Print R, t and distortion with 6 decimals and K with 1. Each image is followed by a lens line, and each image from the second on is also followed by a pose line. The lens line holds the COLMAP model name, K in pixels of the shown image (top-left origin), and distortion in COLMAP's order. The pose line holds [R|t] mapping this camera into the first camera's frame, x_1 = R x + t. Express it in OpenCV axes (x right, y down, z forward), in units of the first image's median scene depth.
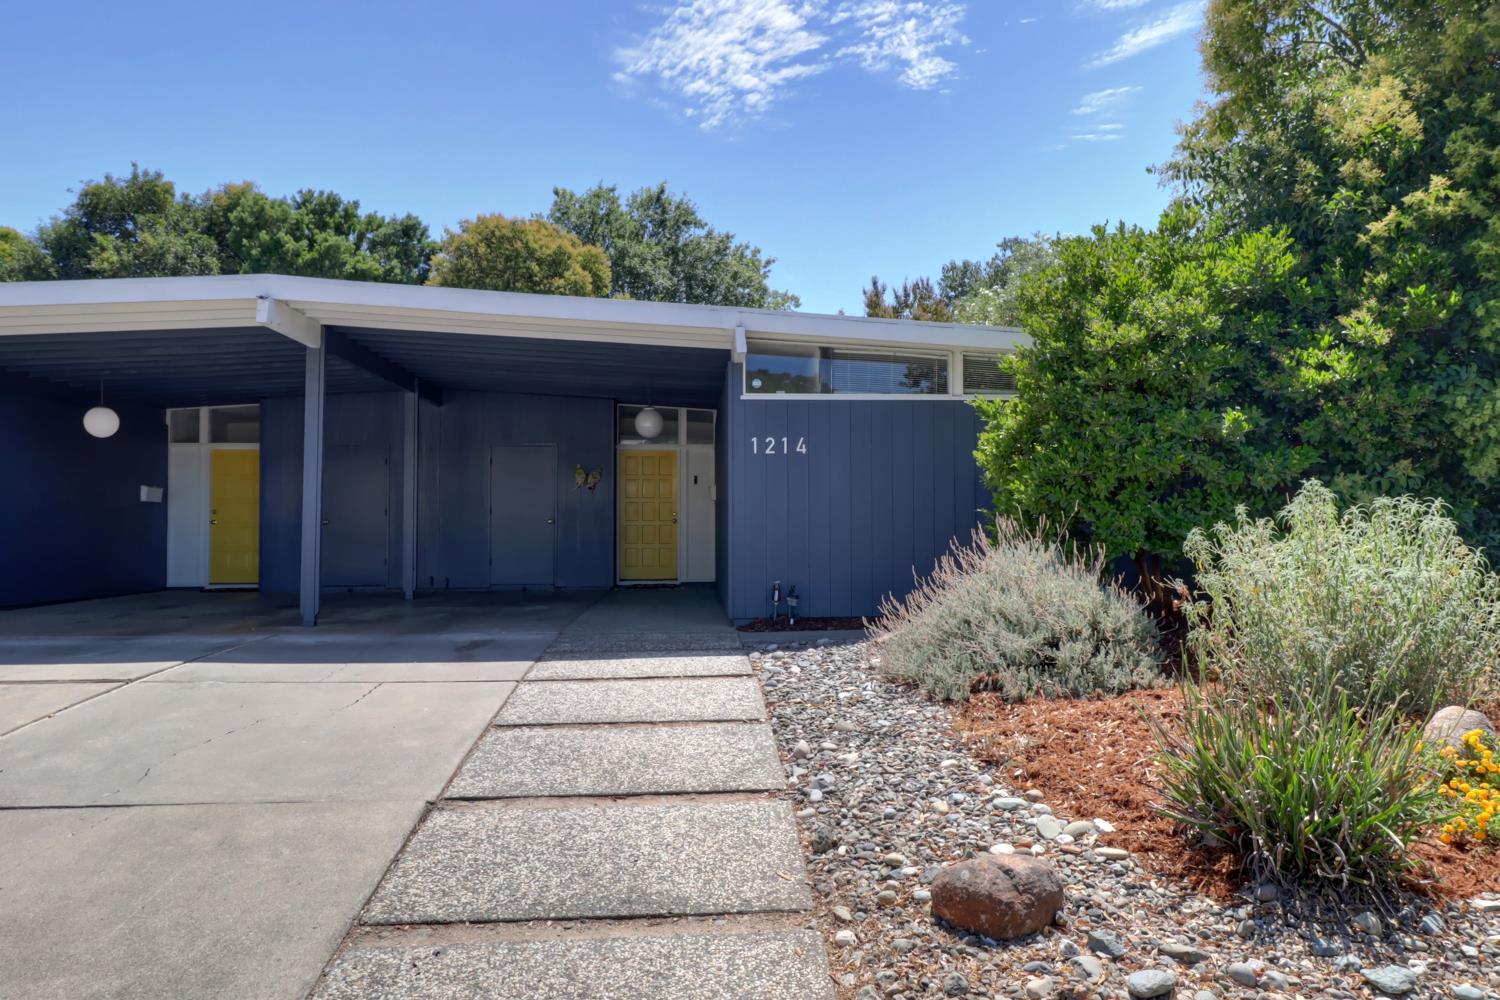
lens RADIAL K [[695.2, 0, 749.6], [0, 695.2, 475.0], [0, 0, 1]] dist [0.022522, -0.016405]
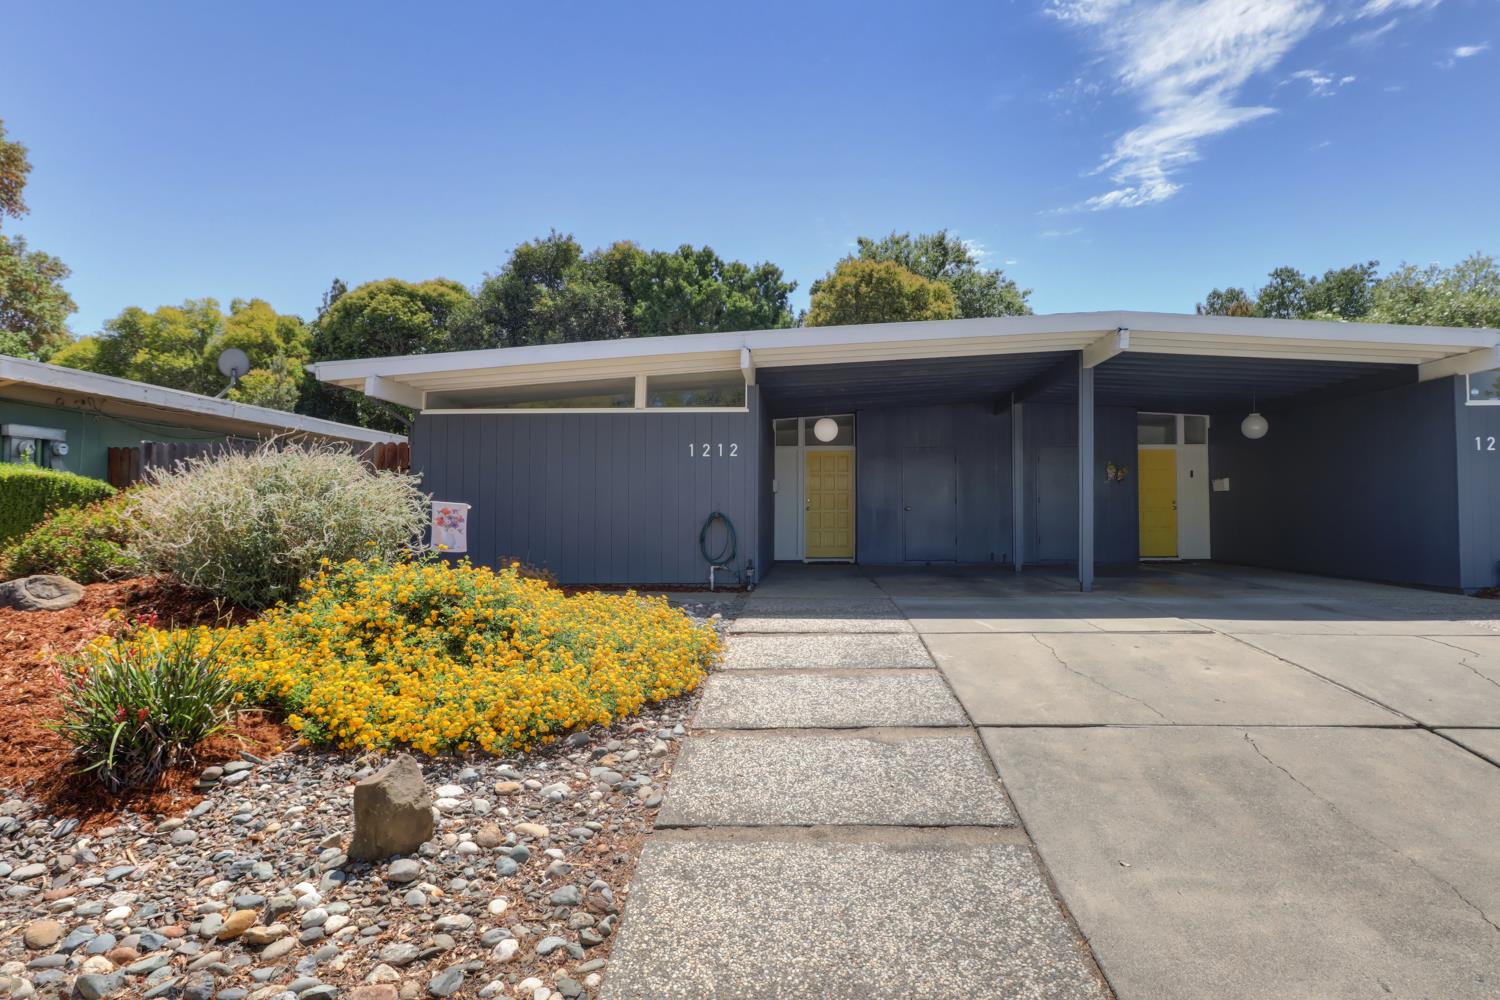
lens RADIAL K [[577.9, 0, 749.5], [0, 577.9, 470.7], [0, 0, 1]] dist [-0.009943, -0.000062]
pose [[0.997431, -0.003710, -0.071544, -0.469762], [0.003534, 0.999990, -0.002592, 0.000757], [0.071553, 0.002333, 0.997434, -0.026168]]
